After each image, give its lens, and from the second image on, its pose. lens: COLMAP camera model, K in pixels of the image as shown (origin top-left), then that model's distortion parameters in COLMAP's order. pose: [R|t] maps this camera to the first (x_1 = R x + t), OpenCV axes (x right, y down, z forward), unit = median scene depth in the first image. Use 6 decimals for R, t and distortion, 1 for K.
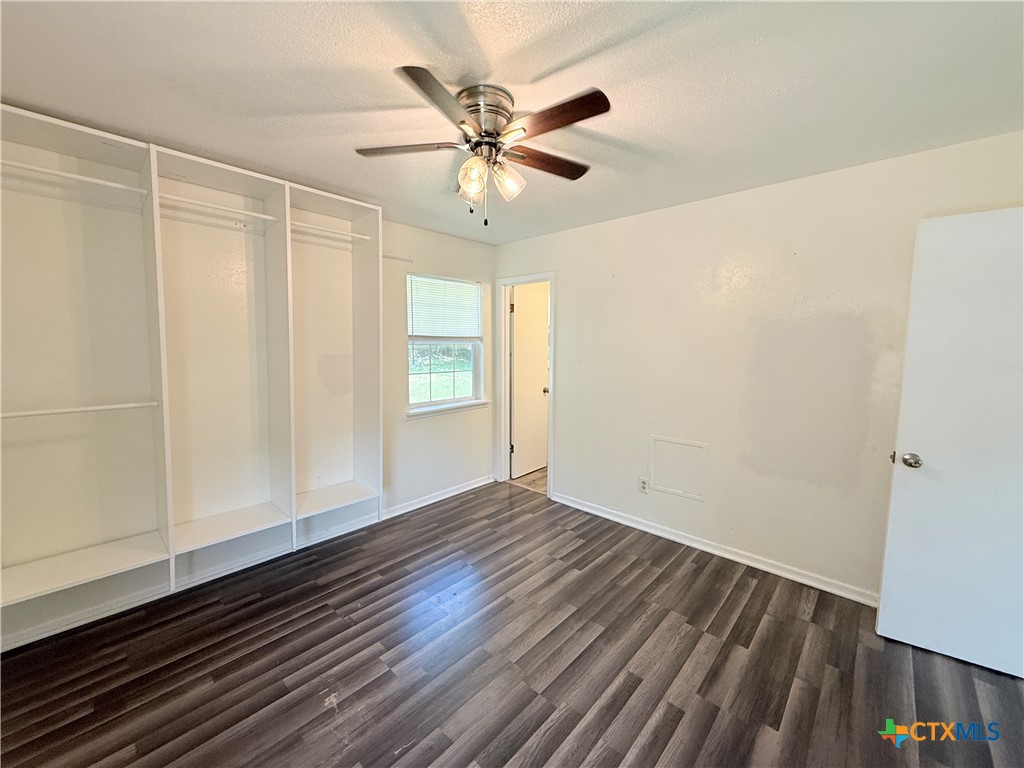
lens RADIAL K [[407.5, 0, 510.3], [0, 407.5, 379.6], [0, 0, 1]] dist [0.000435, -0.000056]
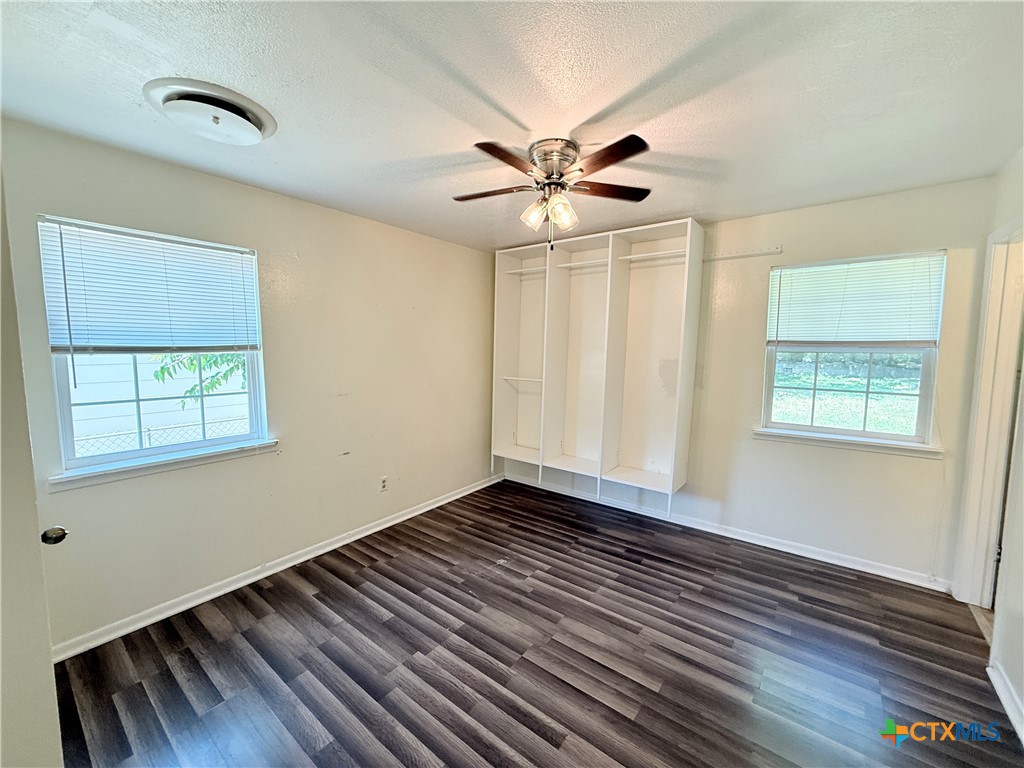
lens RADIAL K [[407.5, 0, 509.2], [0, 407.5, 381.0], [0, 0, 1]] dist [0.000435, -0.000056]
pose [[0.088761, 0.079809, -0.992850, 0.761252], [-0.096202, 0.992812, 0.071205, -0.045847], [0.991396, 0.089194, 0.095800, 0.526380]]
